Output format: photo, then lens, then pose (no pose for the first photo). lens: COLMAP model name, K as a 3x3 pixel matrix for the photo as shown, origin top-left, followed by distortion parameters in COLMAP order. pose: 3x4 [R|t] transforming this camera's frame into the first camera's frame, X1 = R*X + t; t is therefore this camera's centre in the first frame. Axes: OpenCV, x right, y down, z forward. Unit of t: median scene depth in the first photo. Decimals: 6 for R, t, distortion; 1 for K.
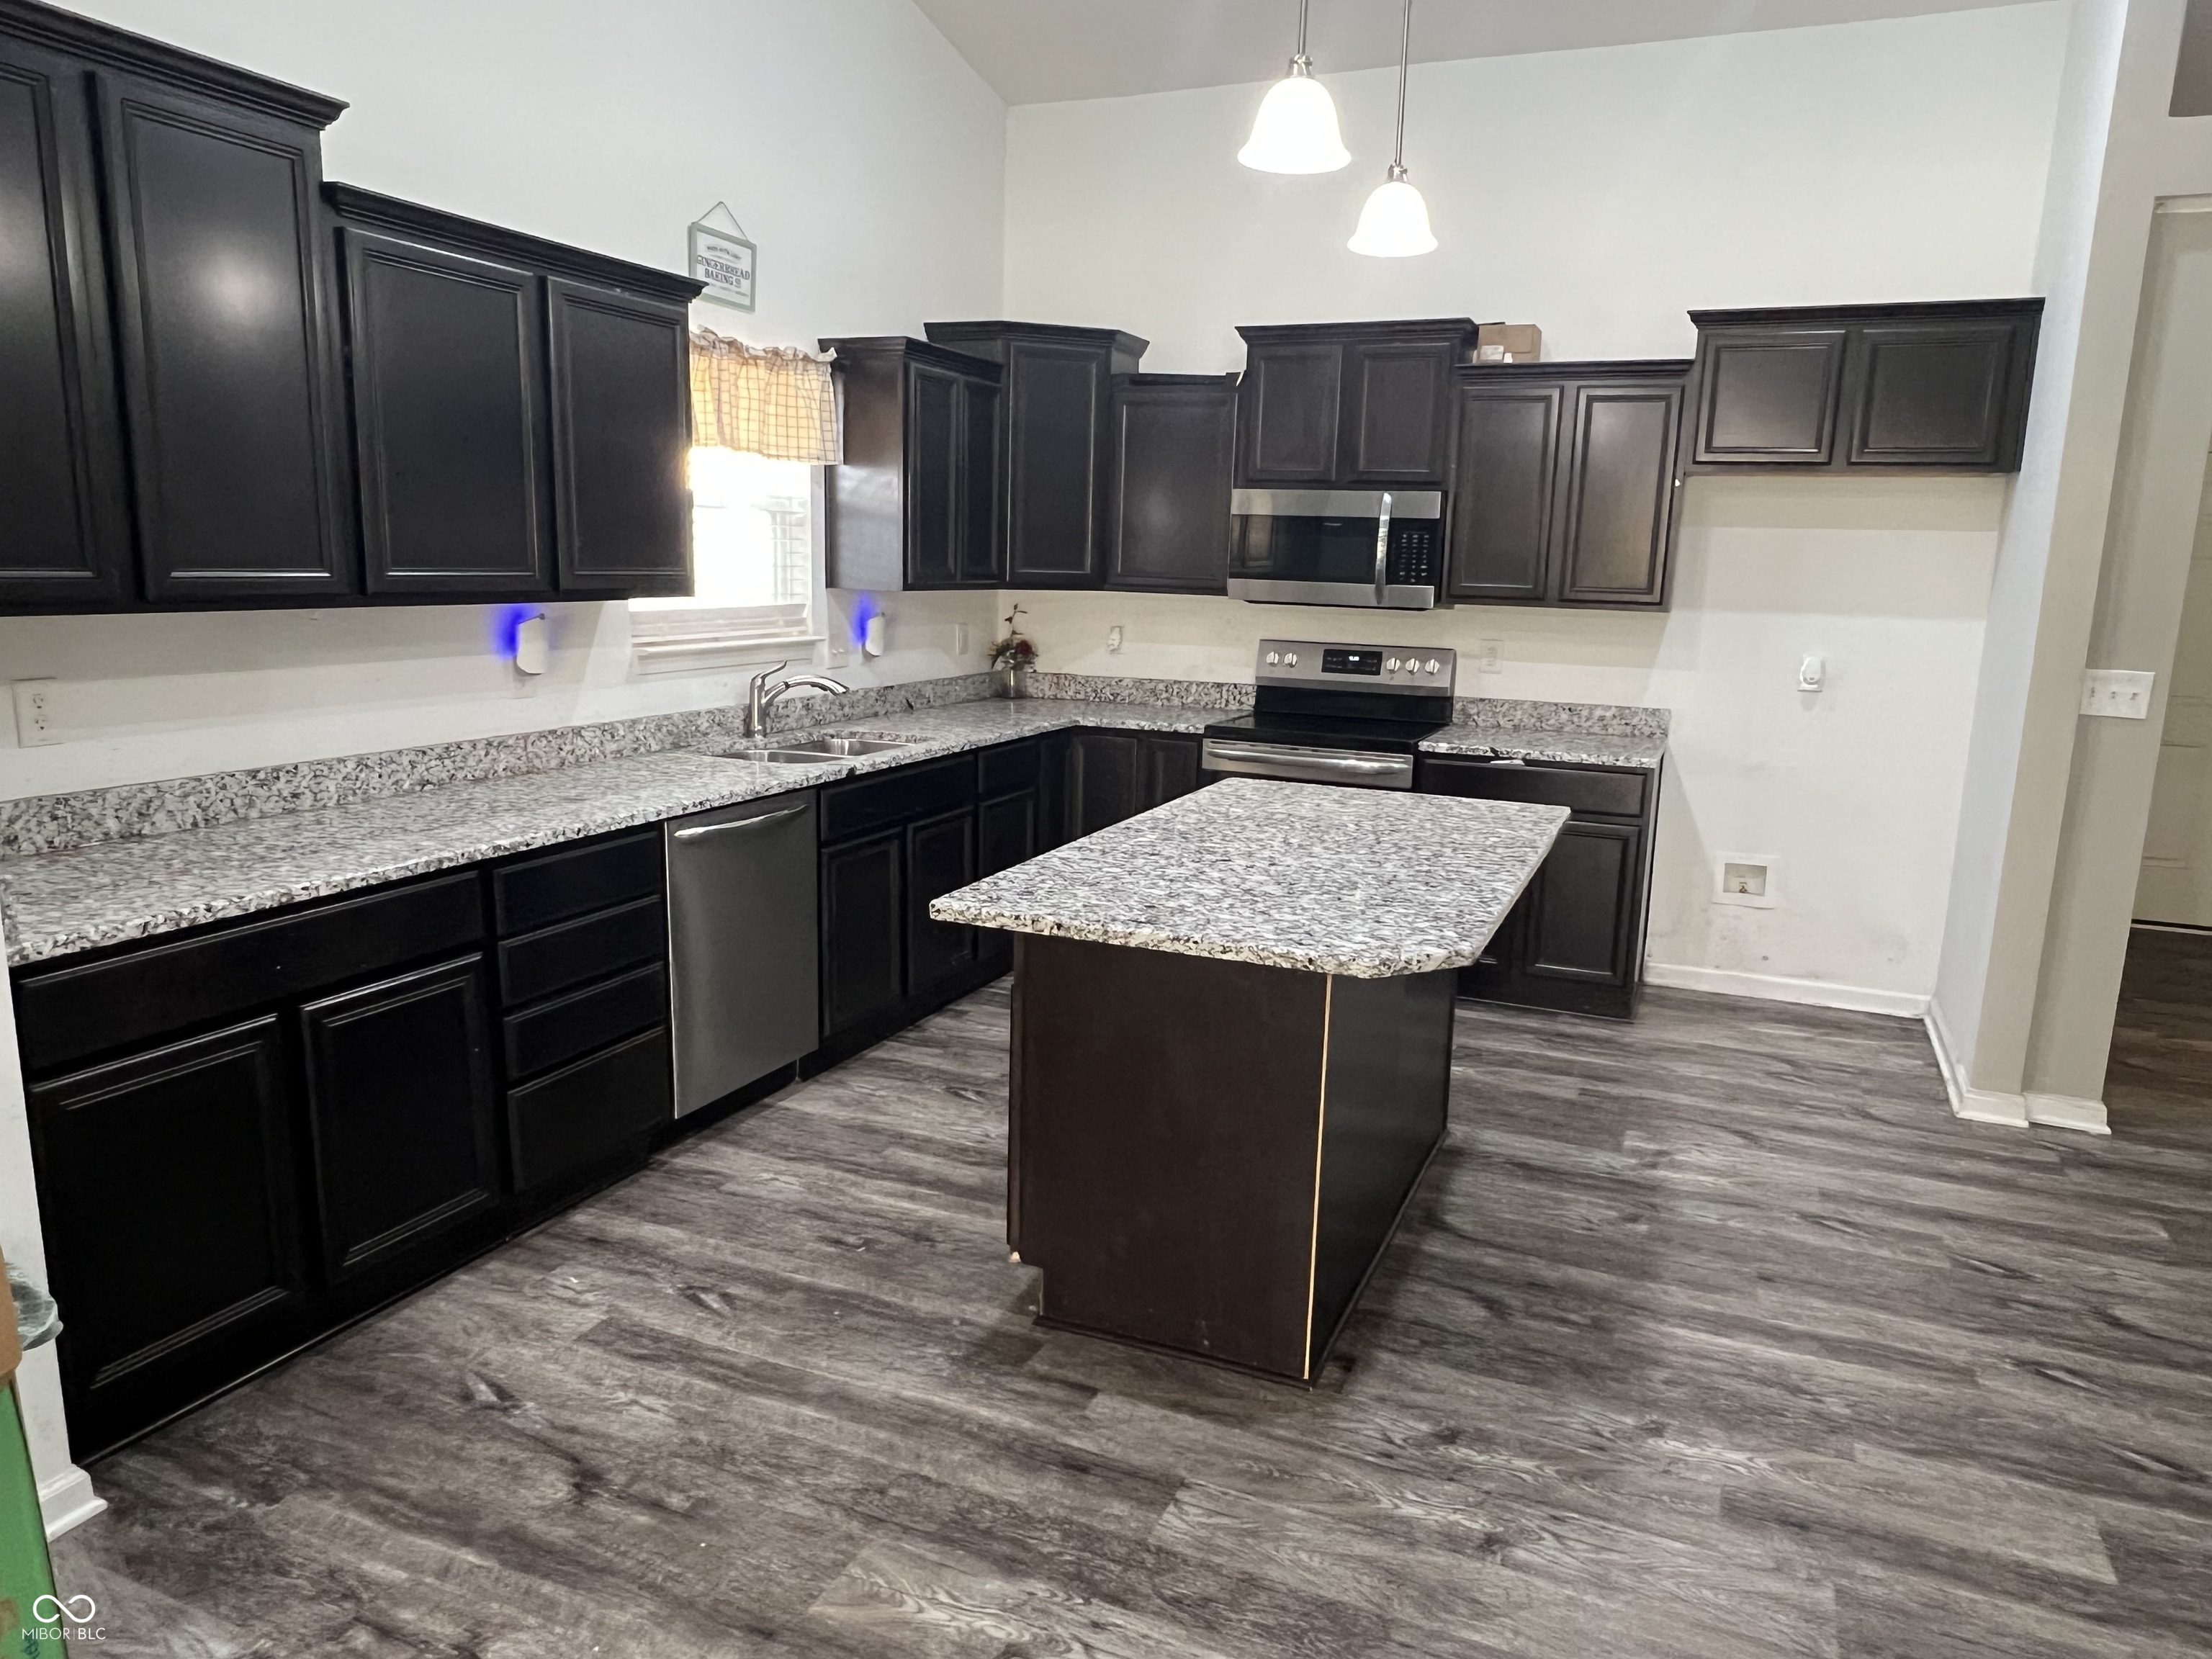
lens RADIAL K [[1457.7, 0, 1119.7], [0, 1457.7, 833.5], [0, 0, 1]] dist [-0.000294, 0.000490]
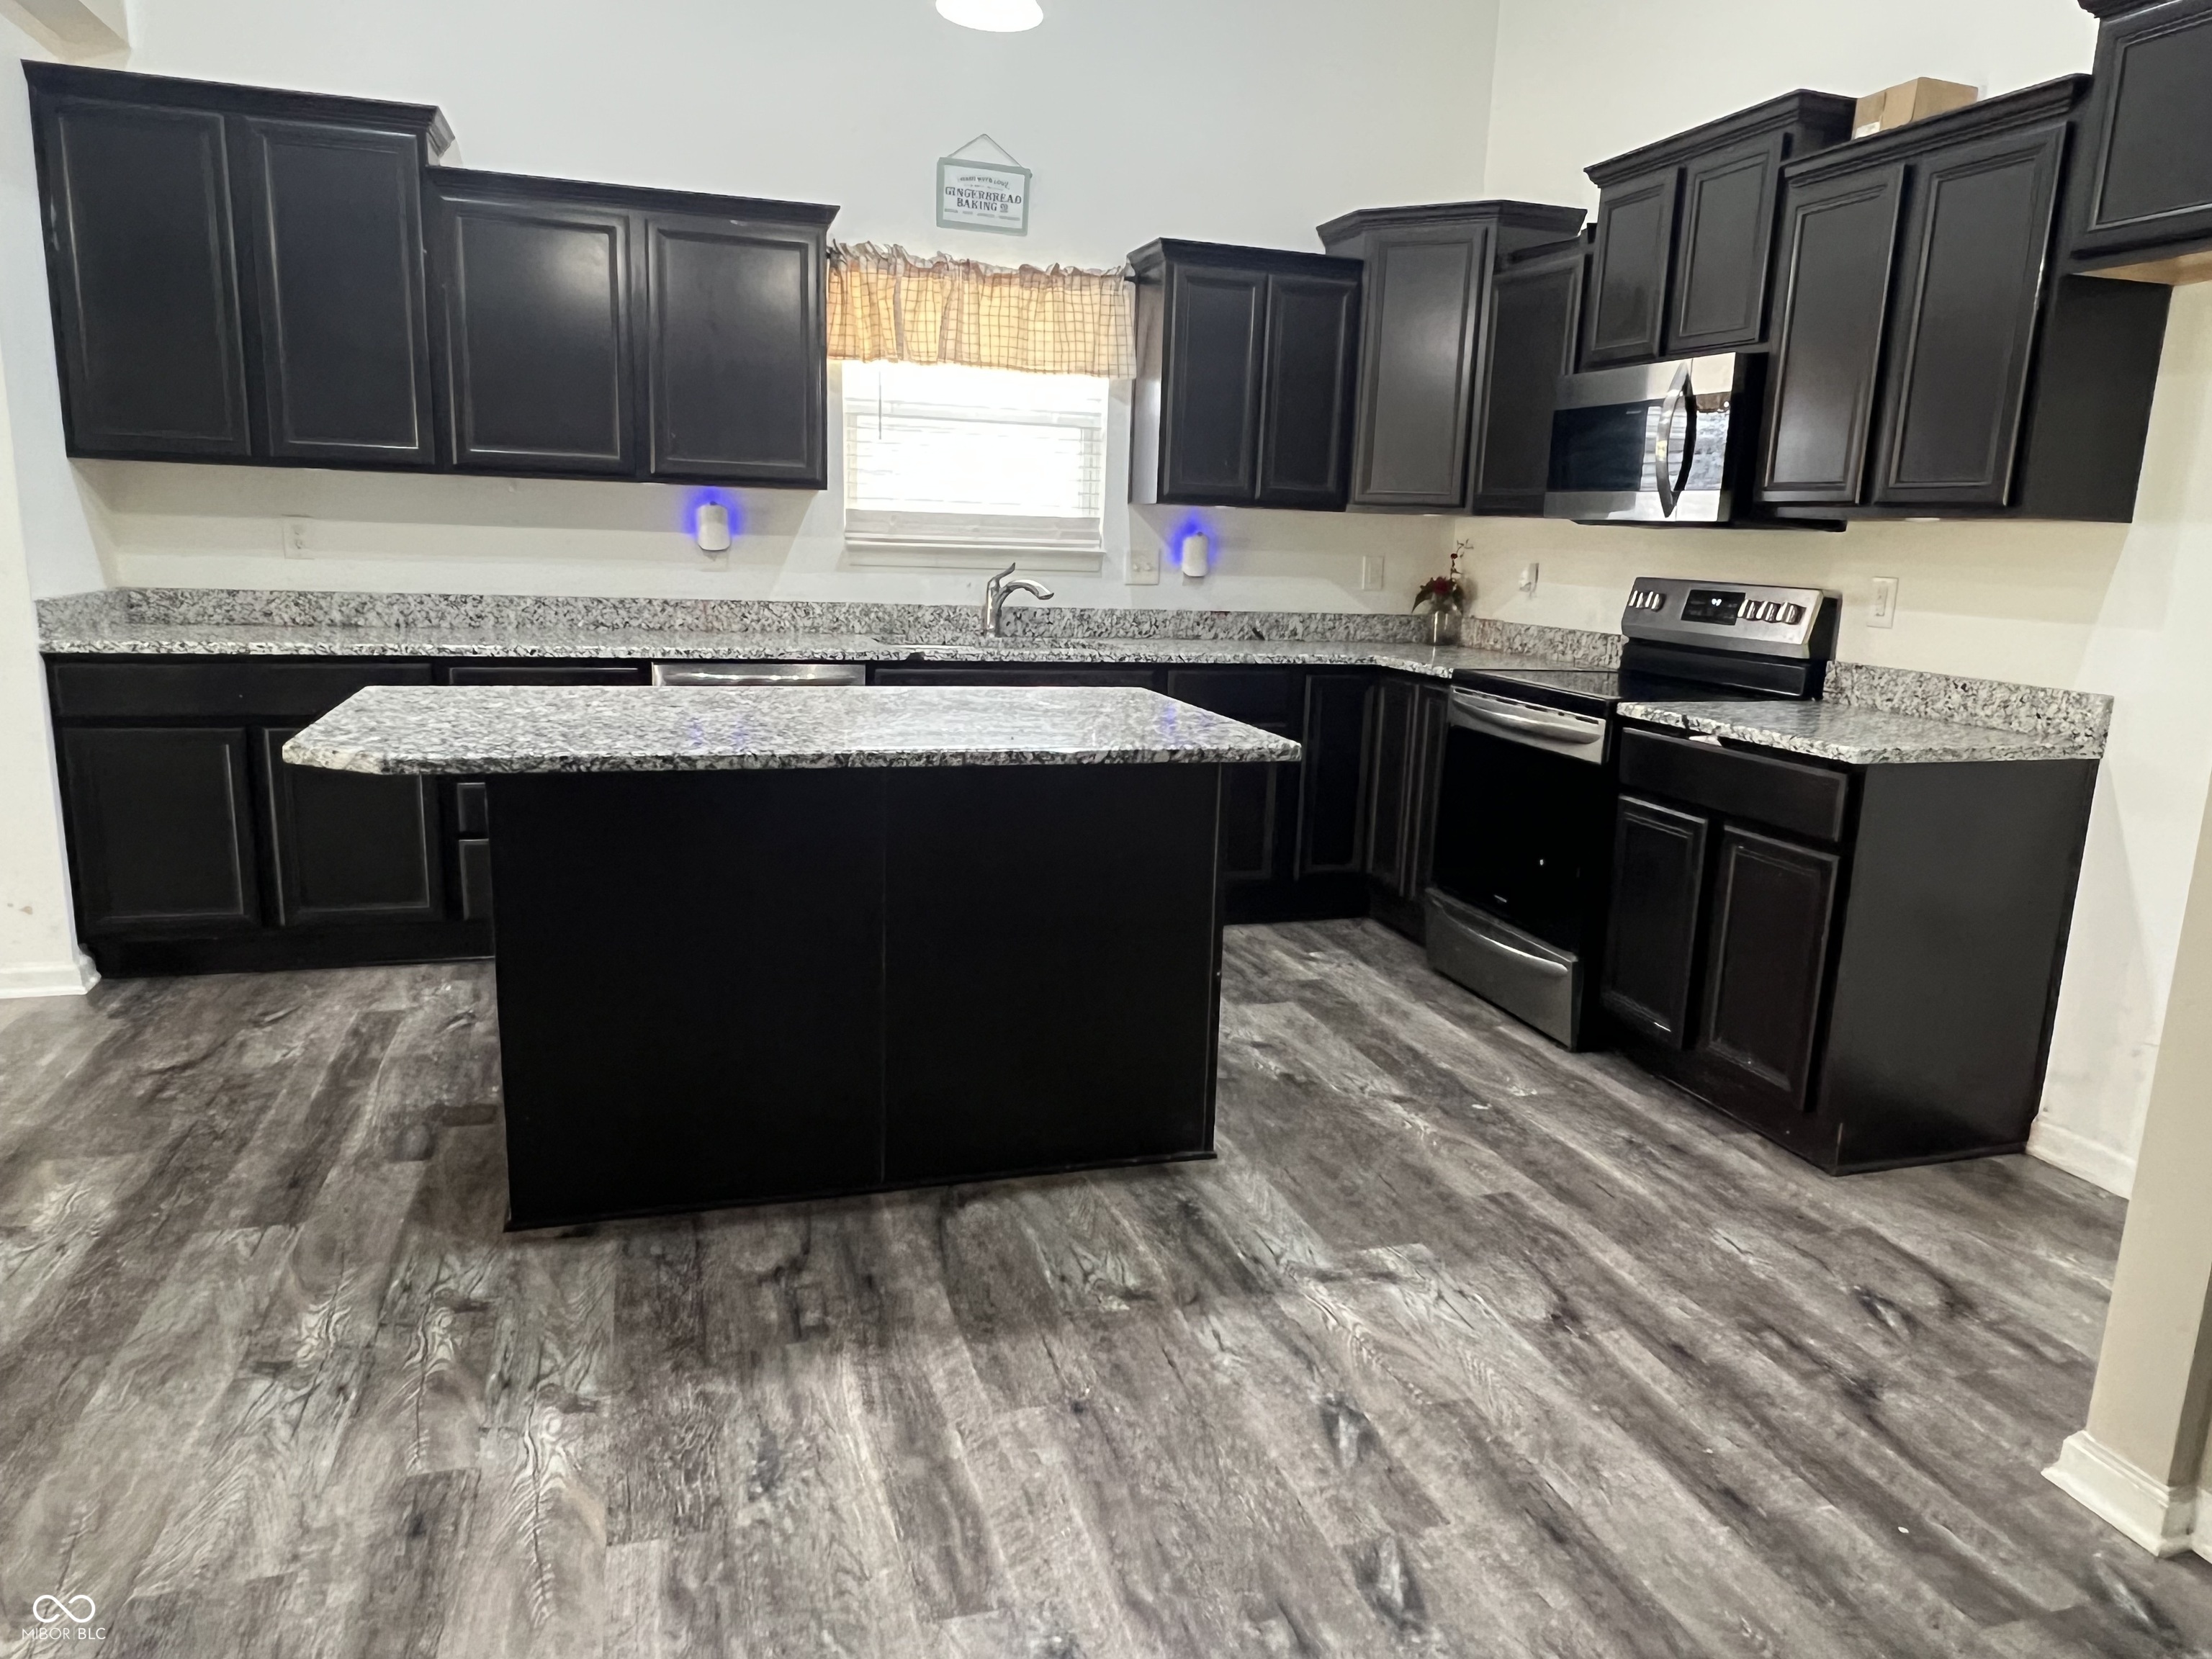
lens RADIAL K [[1457.7, 0, 1119.7], [0, 1457.7, 833.5], [0, 0, 1]] dist [-0.000294, 0.000490]
pose [[0.655303, 0.151732, -0.739969, 0.815542], [-0.160893, 0.985175, 0.059528, -0.002975], [0.738032, 0.080047, 0.670001, 0.474736]]
